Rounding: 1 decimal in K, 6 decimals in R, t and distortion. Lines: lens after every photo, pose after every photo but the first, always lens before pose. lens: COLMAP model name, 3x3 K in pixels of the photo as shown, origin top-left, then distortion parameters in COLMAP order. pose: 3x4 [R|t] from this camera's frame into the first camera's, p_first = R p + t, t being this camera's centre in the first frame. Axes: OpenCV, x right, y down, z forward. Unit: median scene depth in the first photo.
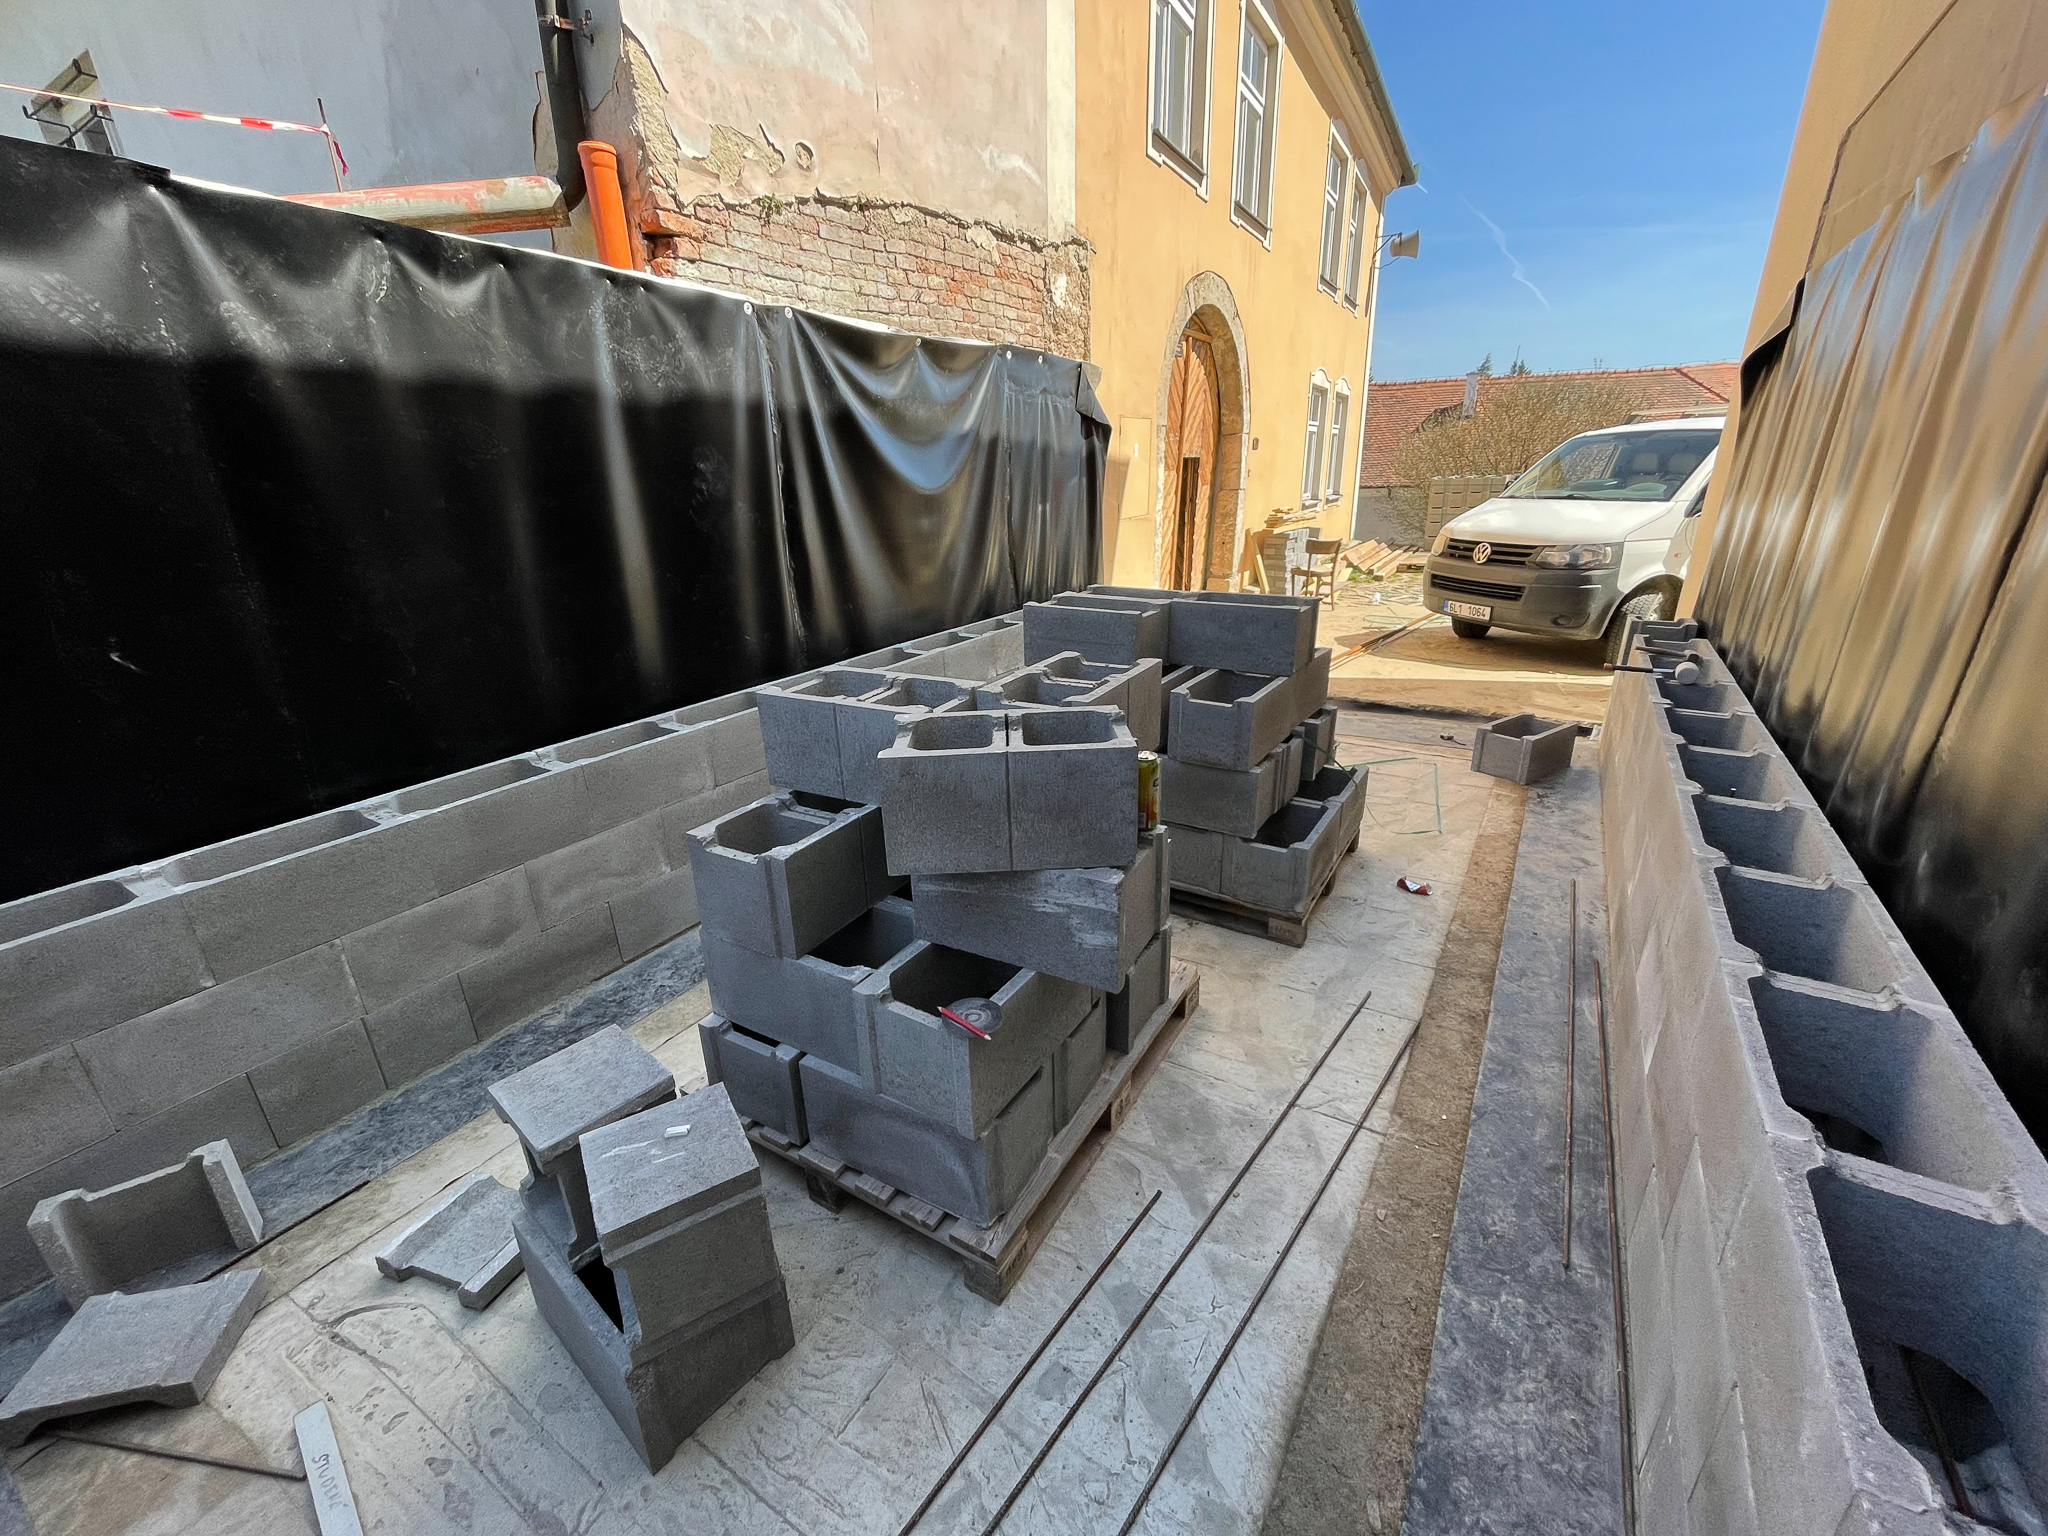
lens RADIAL K [[831.9, 0, 1020.2], [0, 831.9, 772.5], [0, 0, 1]] dist [-0.000551, 0.000904]
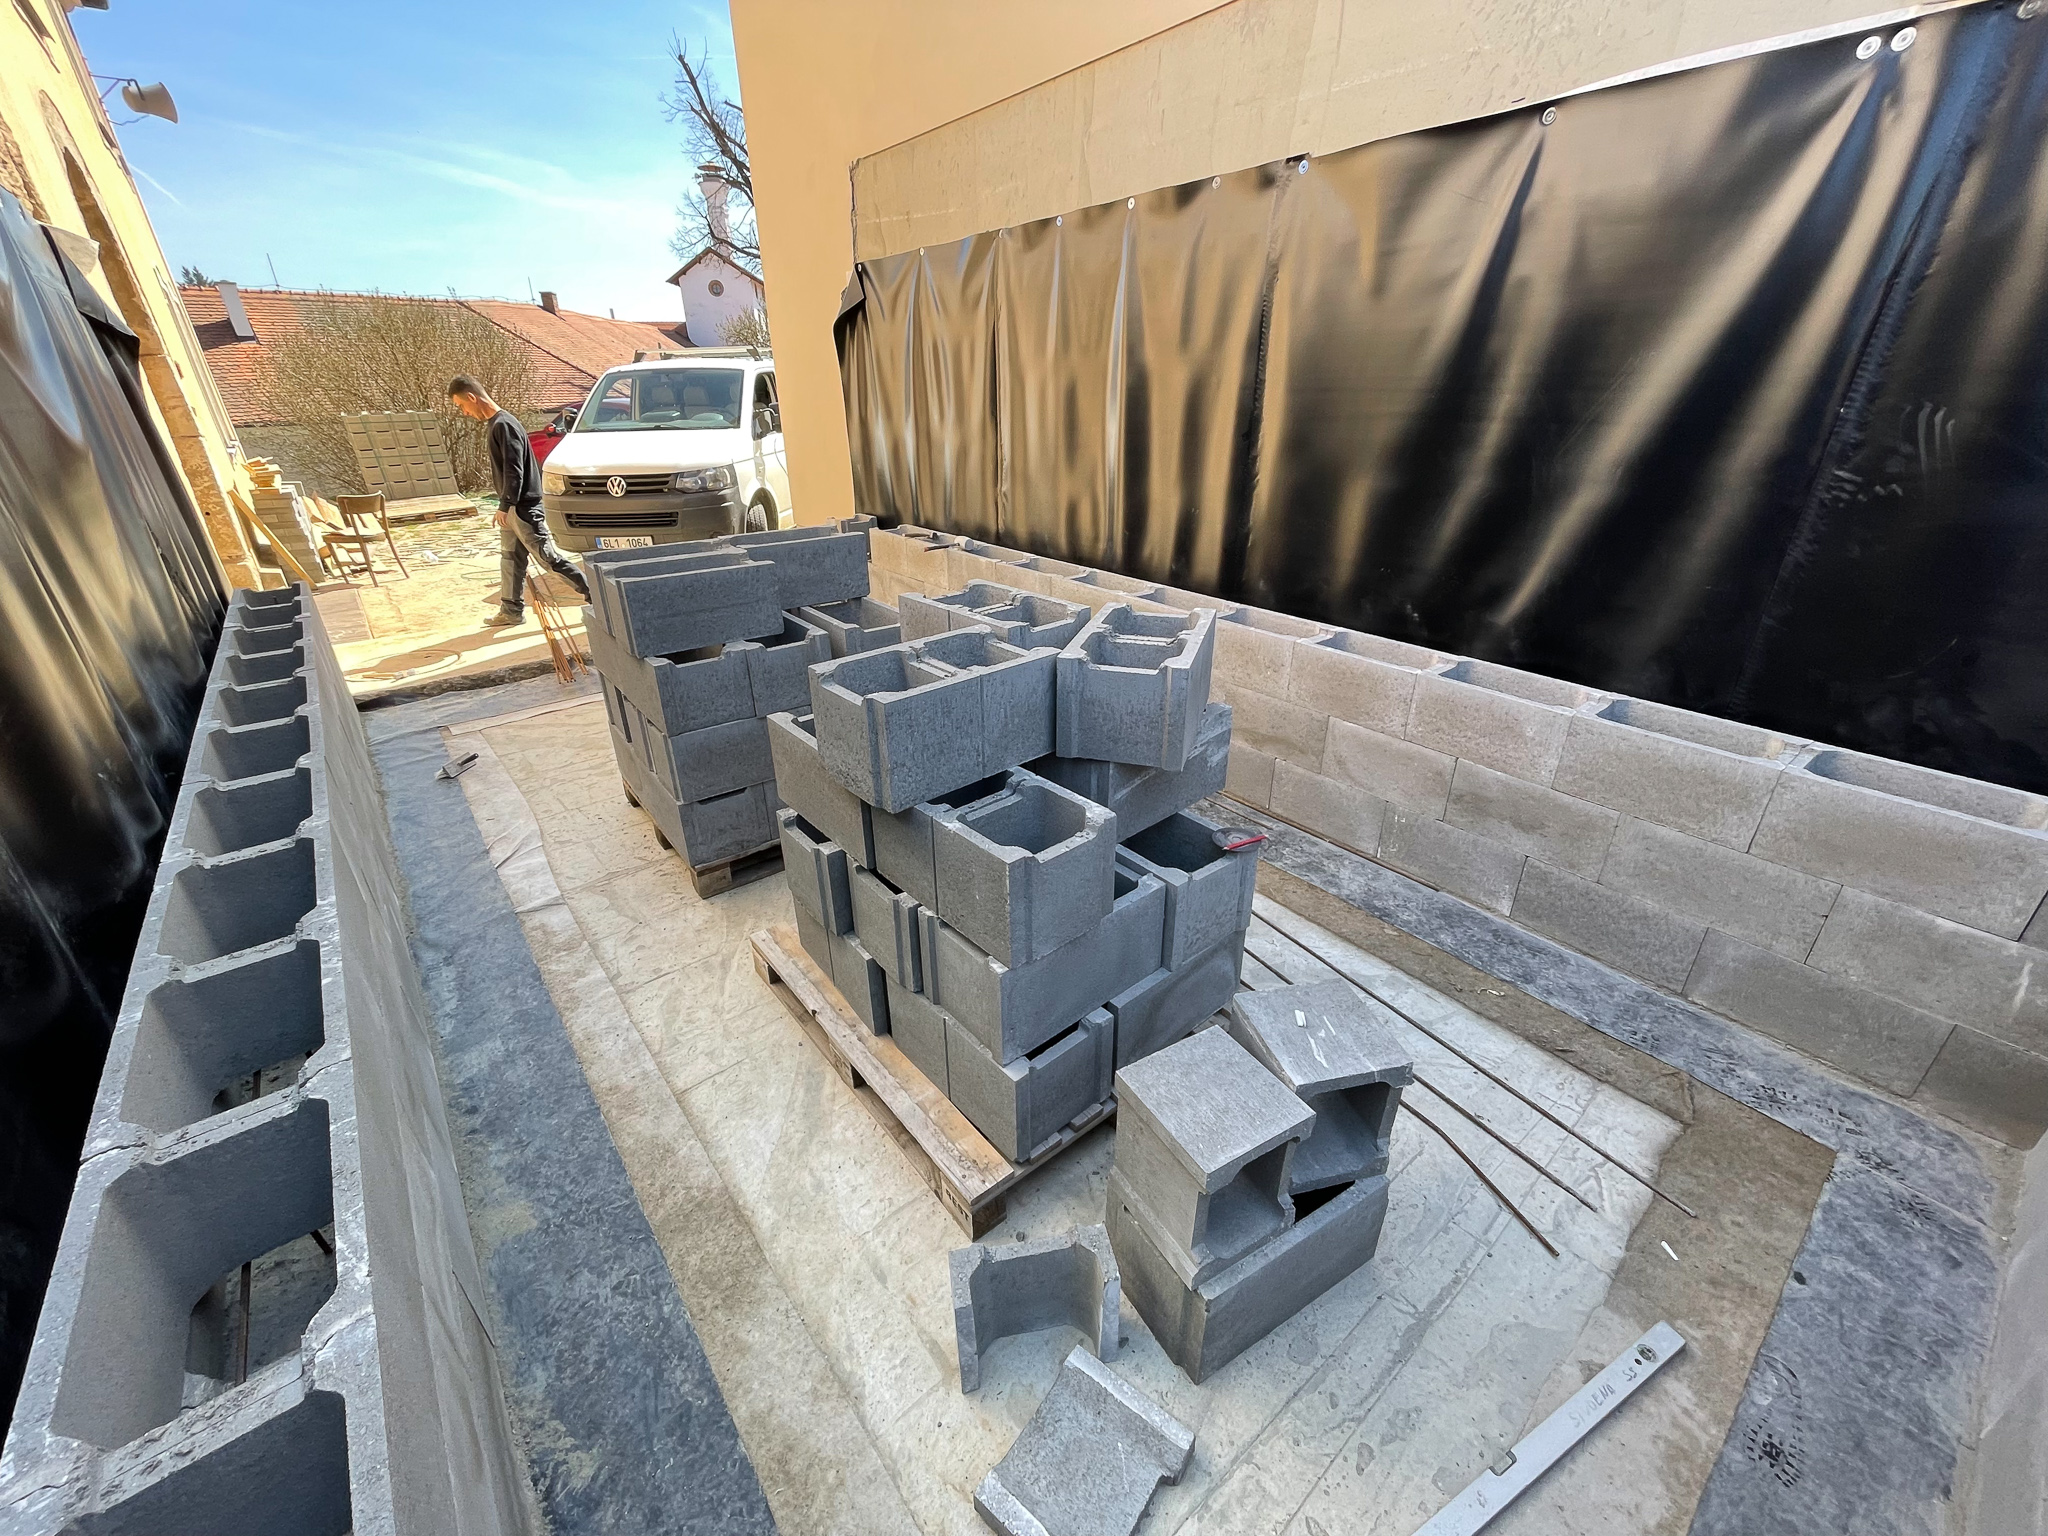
lens RADIAL K [[831.9, 0, 1017.8], [0, 831.9, 774.5], [0, 0, 1]] dist [-0.000551, 0.000904]
pose [[0.342179, -0.391661, 0.854116, -0.795782], [0.329620, 0.901257, 0.281224, -0.176435], [-0.879923, 0.185305, 0.437491, 0.457613]]
